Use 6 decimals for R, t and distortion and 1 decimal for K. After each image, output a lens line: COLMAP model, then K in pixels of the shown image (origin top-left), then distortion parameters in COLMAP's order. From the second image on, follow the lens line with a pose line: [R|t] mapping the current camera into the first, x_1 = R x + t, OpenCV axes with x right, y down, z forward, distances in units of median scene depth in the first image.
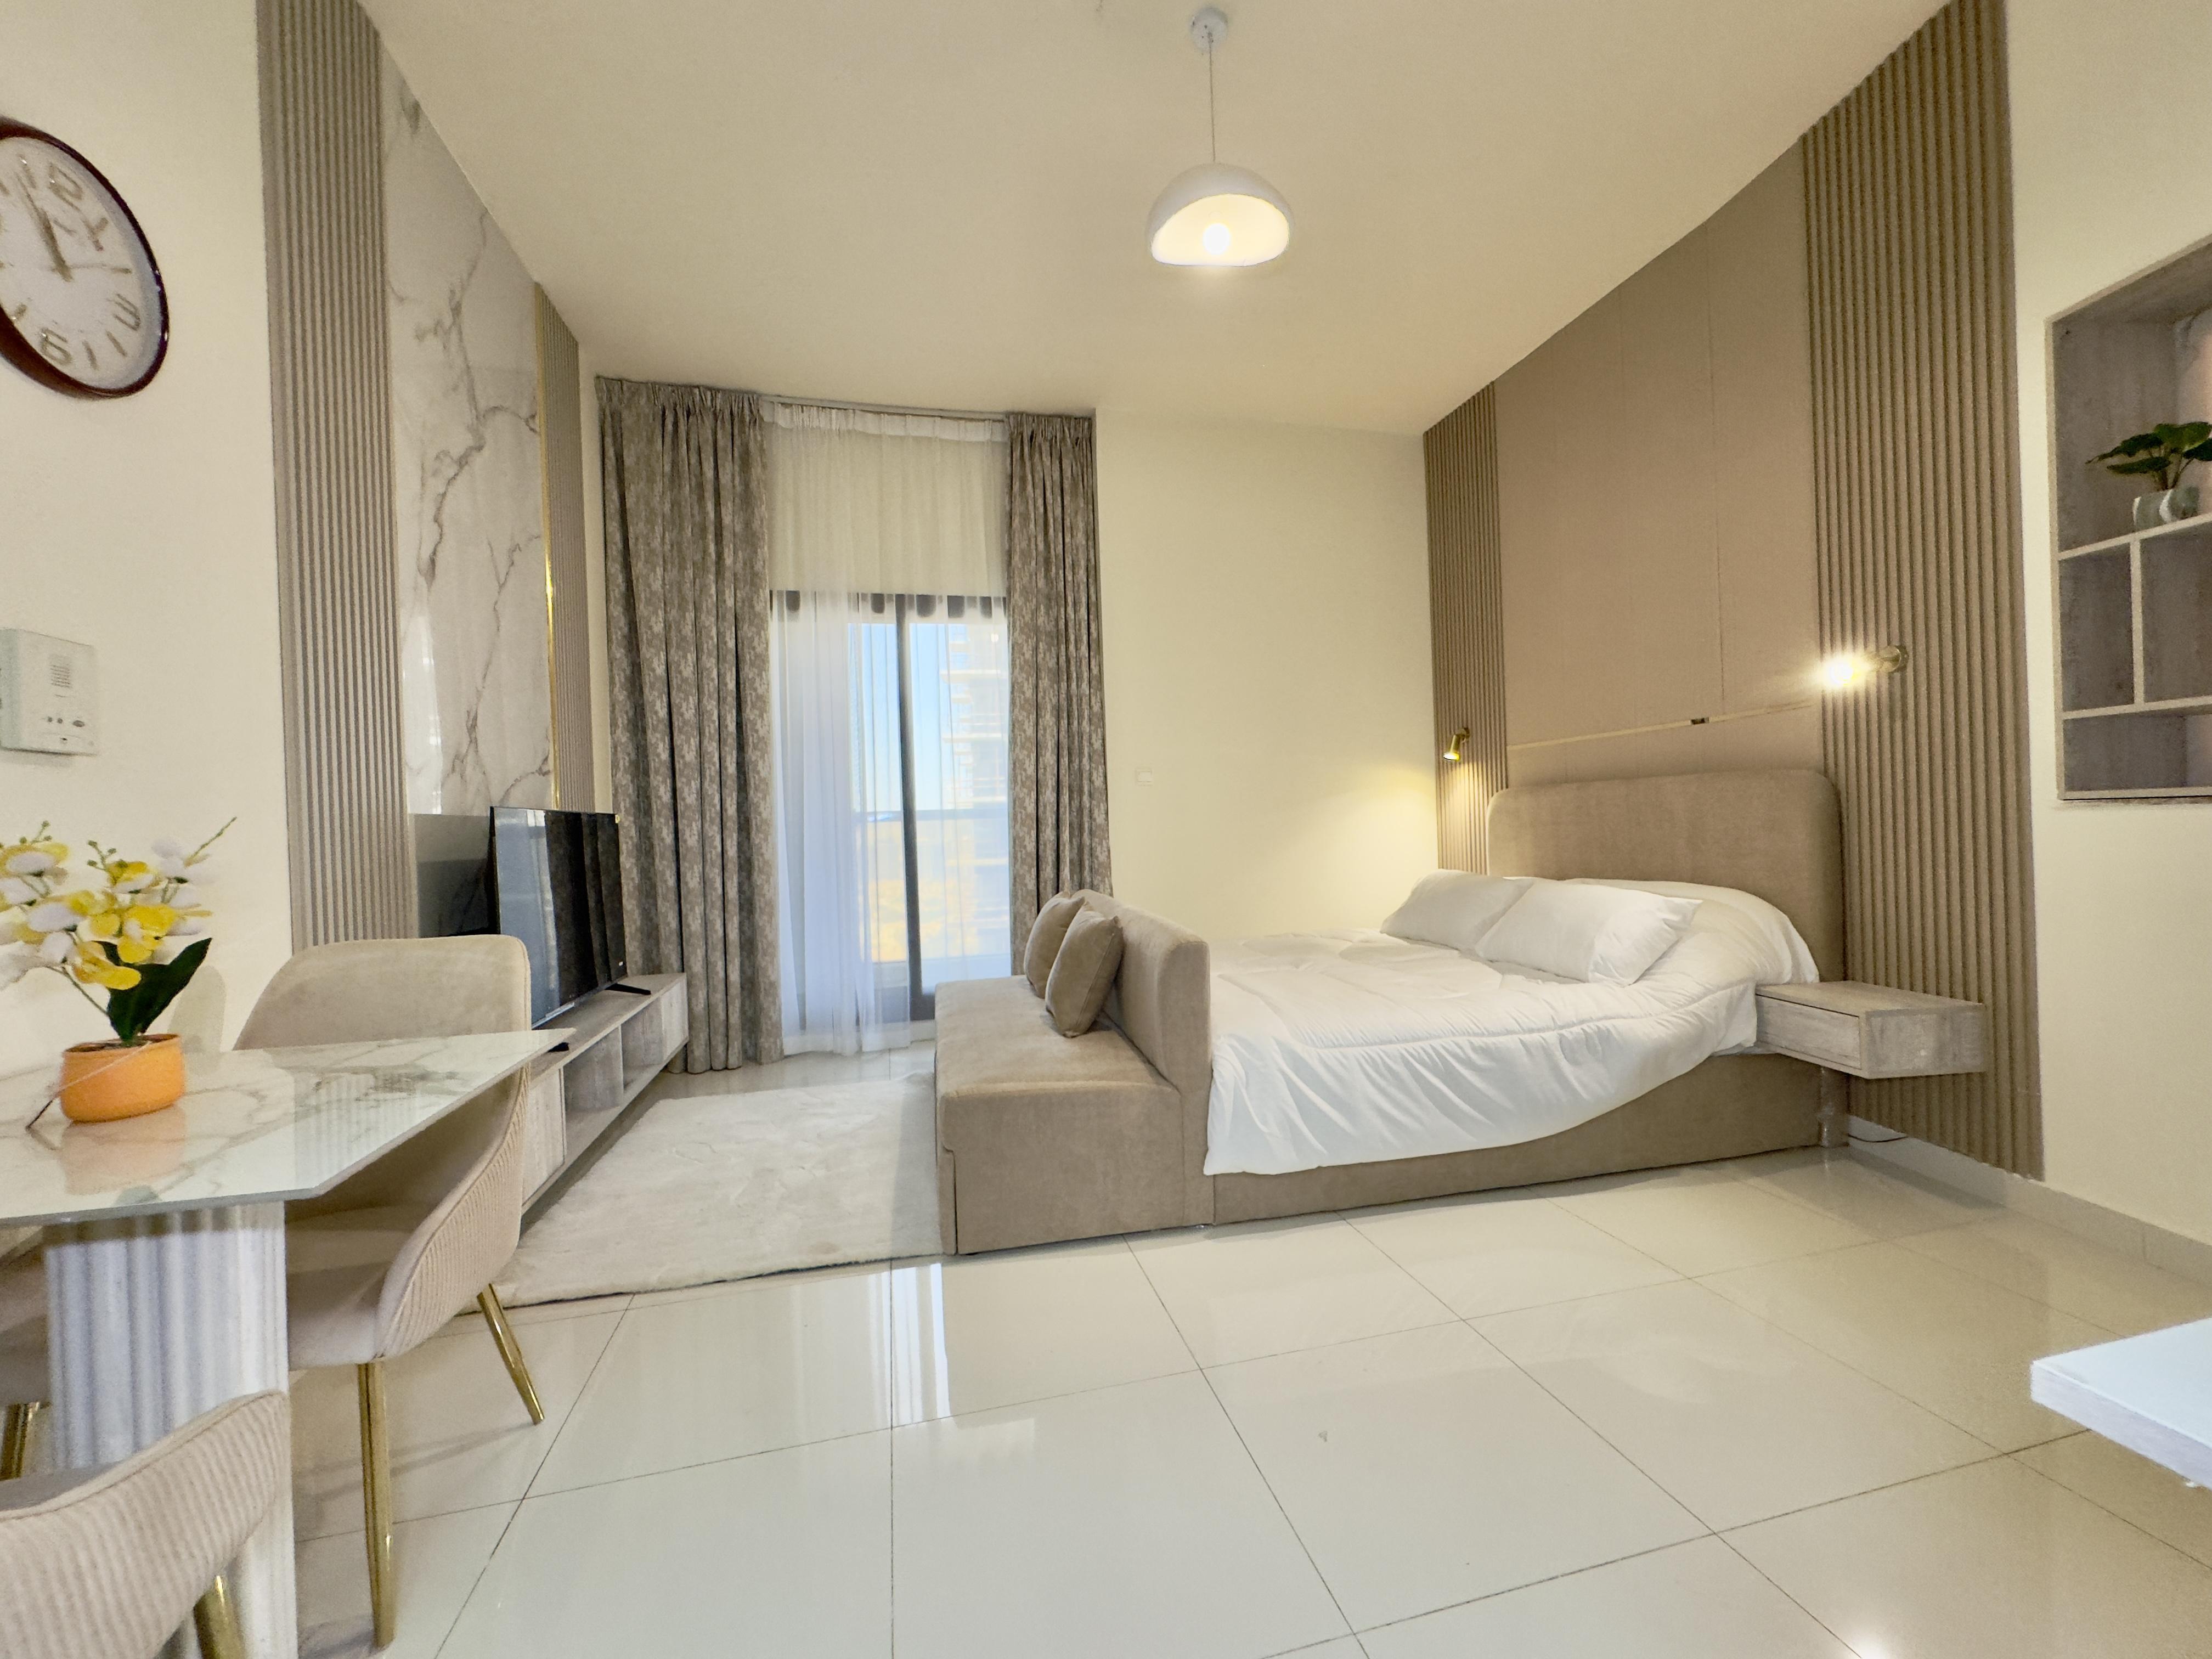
lens RADIAL K [[884.3, 0, 1106.0], [0, 884.3, 829.5], [0, 0, 1]] dist [0.001107, 0.000264]
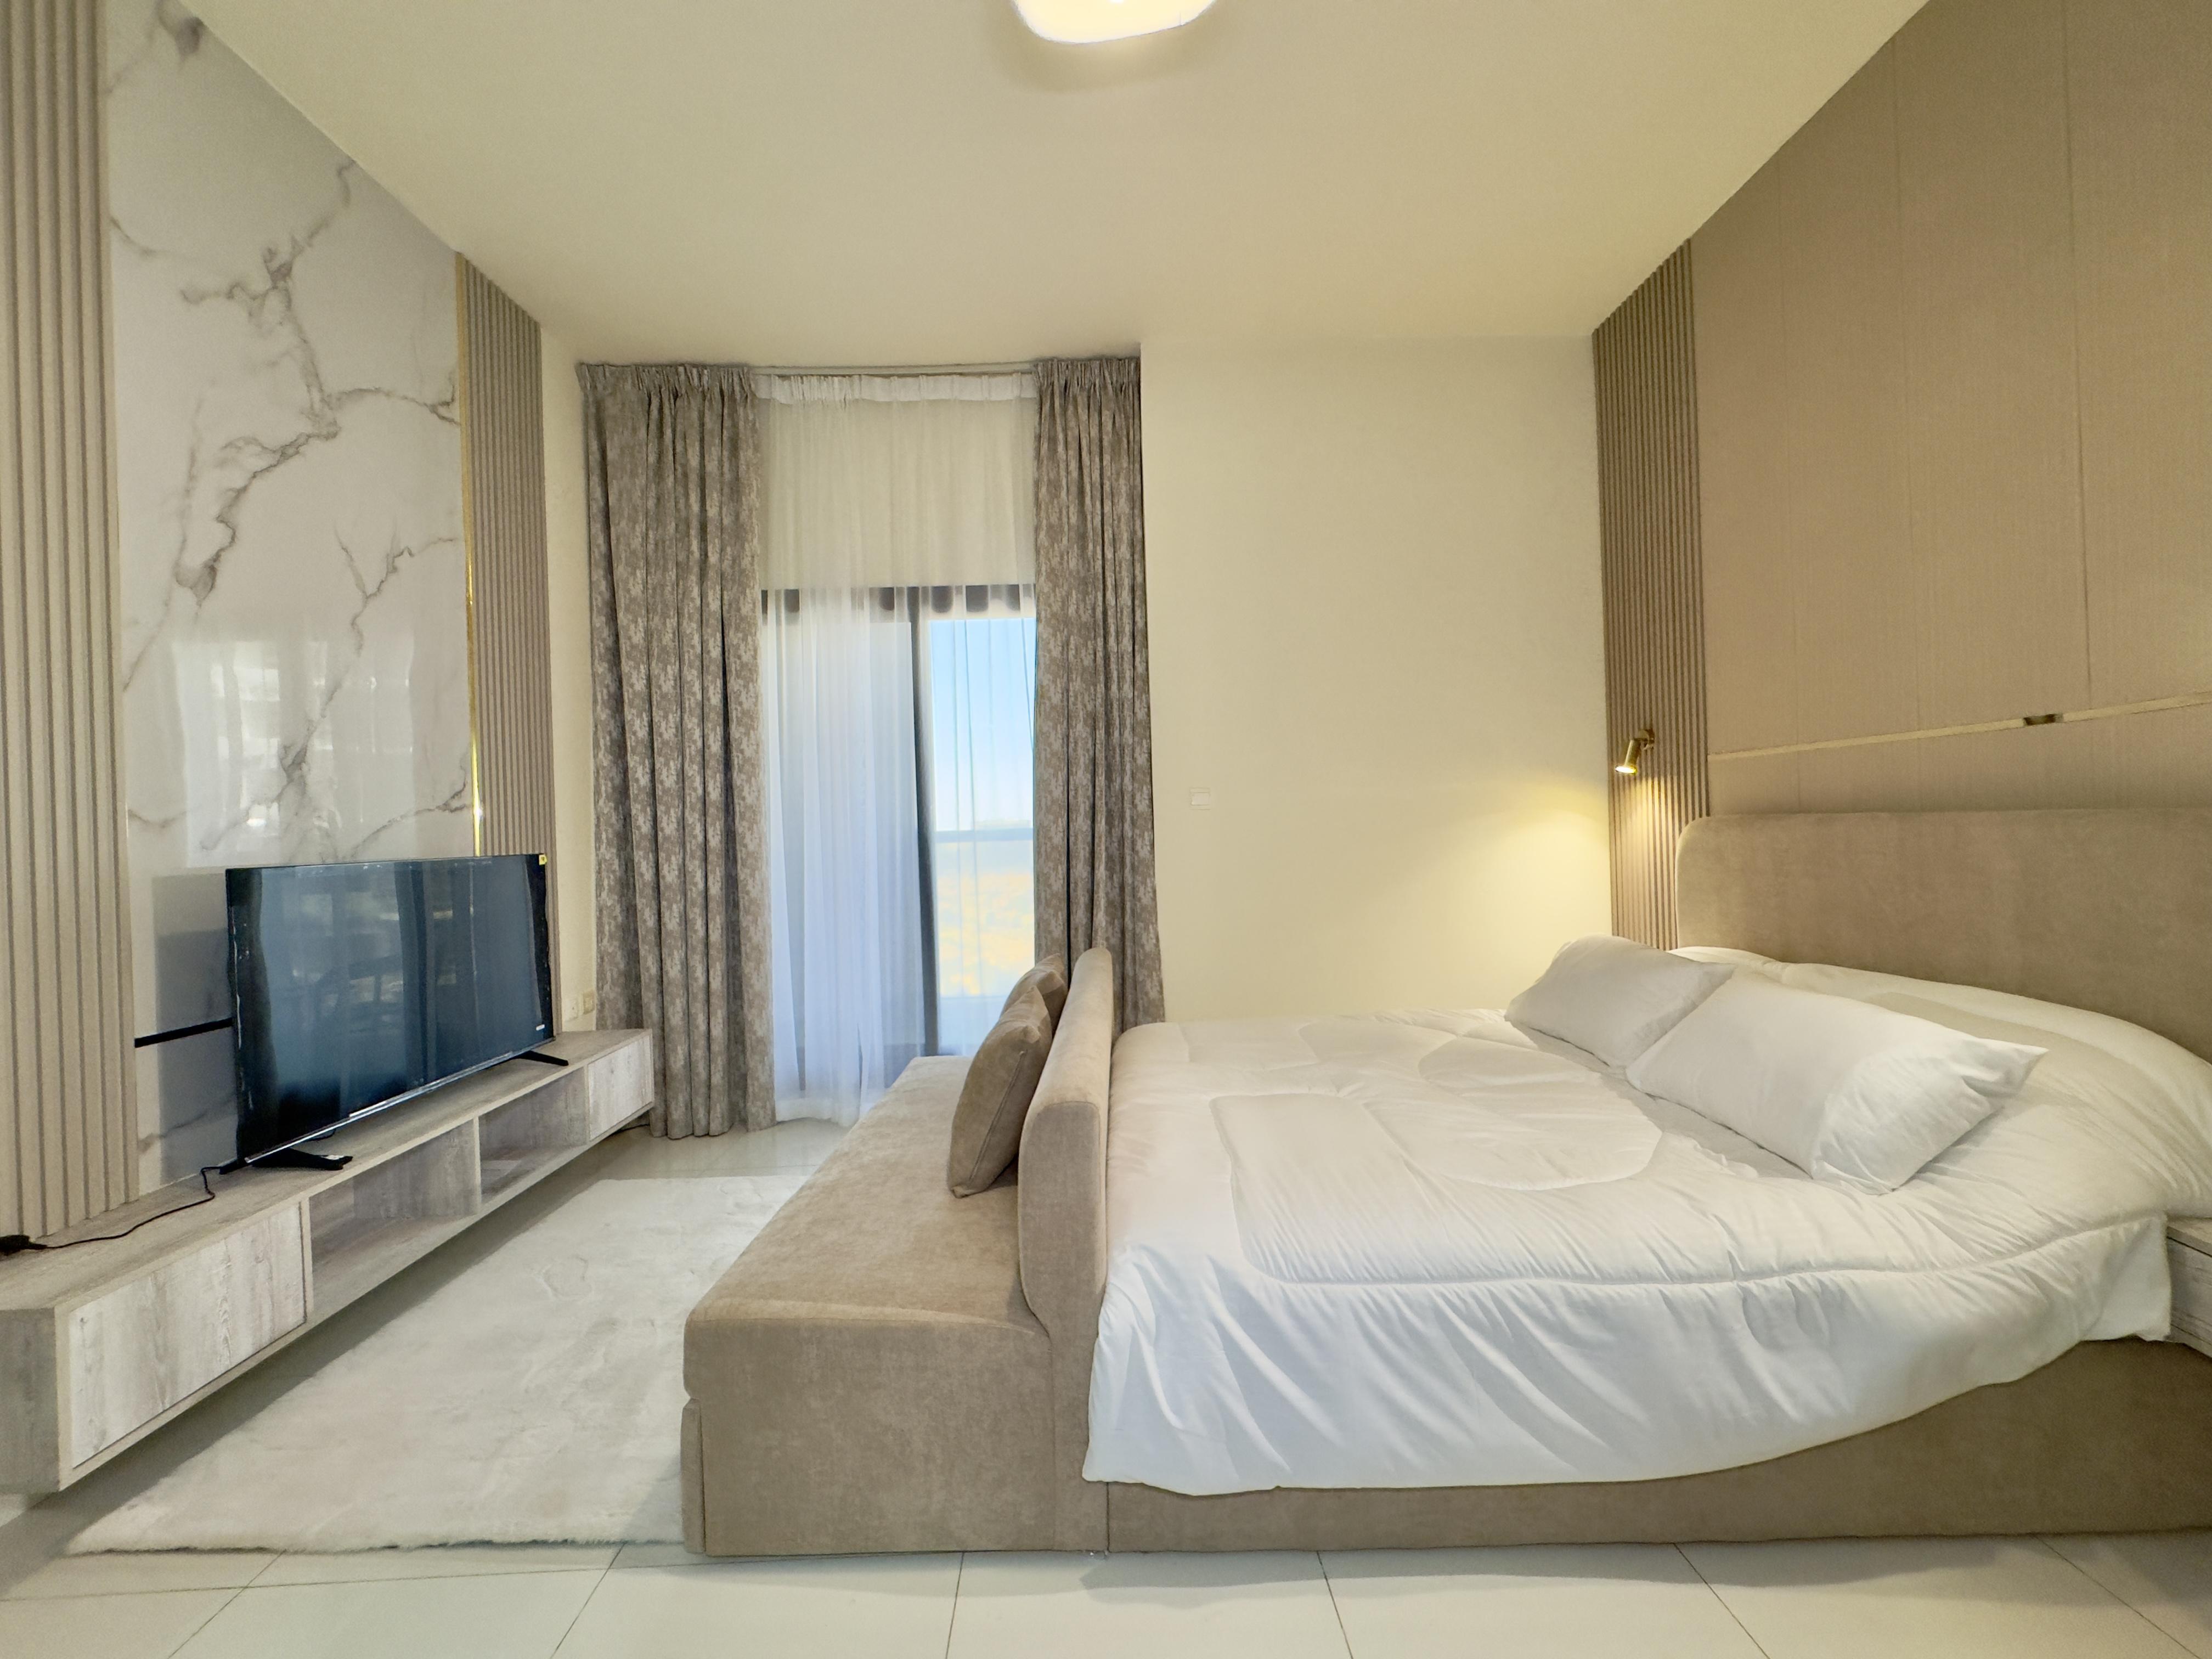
lens RADIAL K [[884.3, 0, 1106.0], [0, 884.3, 829.5], [0, 0, 1]] dist [0.001107, 0.000264]
pose [[0.976640, 0.004157, -0.214842, 0.144417], [-0.003477, 0.999988, 0.003539, -0.038101], [0.214854, -0.002710, 0.976642, 0.220999]]
